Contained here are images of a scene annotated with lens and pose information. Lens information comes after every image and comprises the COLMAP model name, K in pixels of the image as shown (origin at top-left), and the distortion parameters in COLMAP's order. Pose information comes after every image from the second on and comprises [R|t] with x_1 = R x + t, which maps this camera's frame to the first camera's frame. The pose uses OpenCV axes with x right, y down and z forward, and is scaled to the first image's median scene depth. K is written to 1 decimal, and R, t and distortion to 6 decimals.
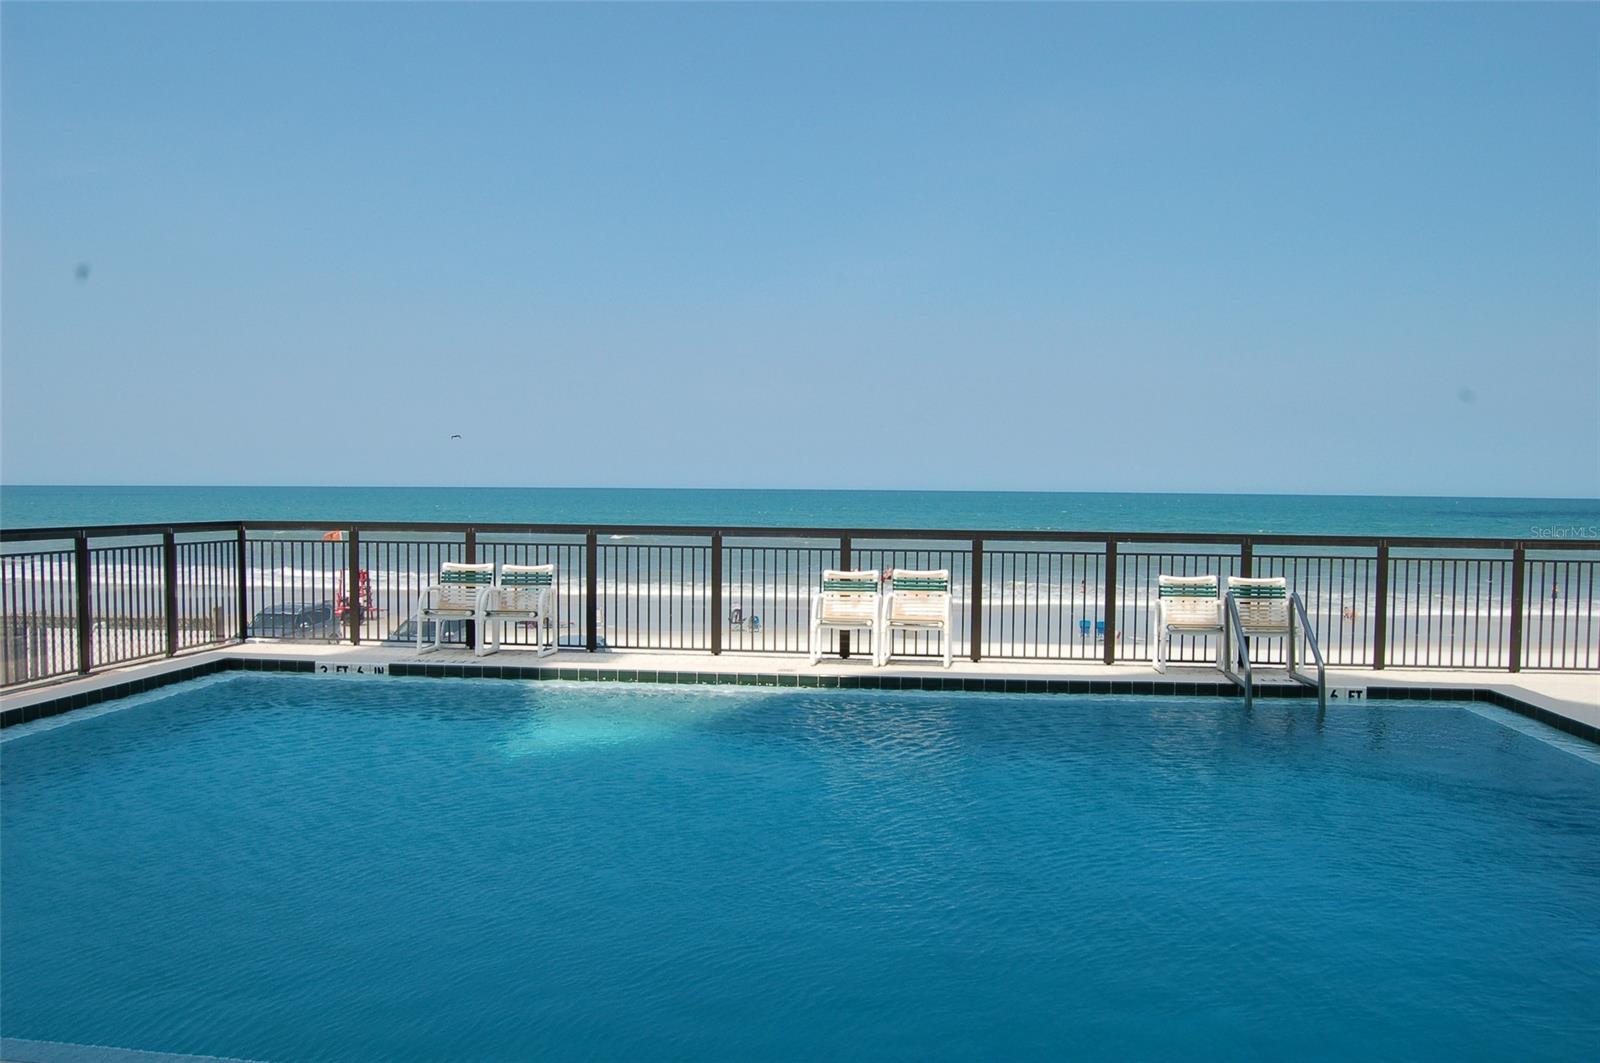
lens RADIAL K [[1178.7, 0, 800.8], [0, 1178.7, 557.2], [0, 0, 1]] dist [-0.133713, -0.000125]
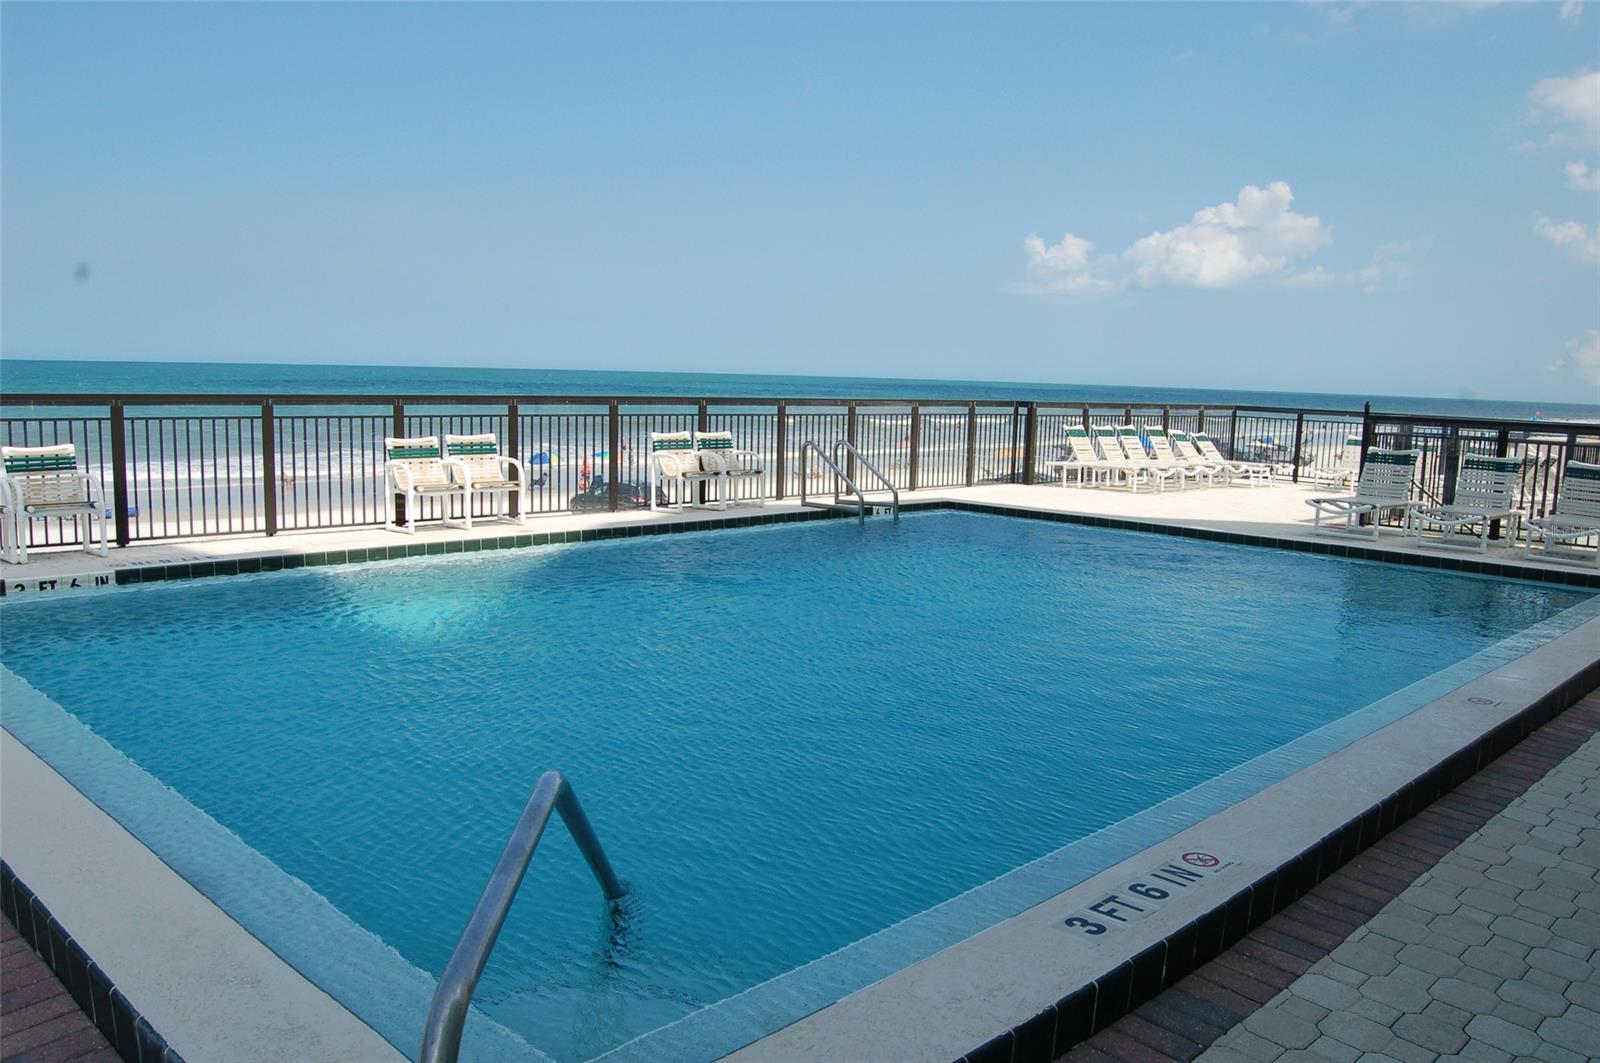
lens RADIAL K [[1268.5, 0, 800.0], [0, 1268.5, 531.5], [0, 0, 1]] dist [-0.065514, -0.000711]
pose [[0.633384, -0.089476, 0.768647, -0.572660], [0.019294, 0.994810, 0.099905, -0.009636], [-0.773597, -0.048448, 0.631823, 0.069018]]
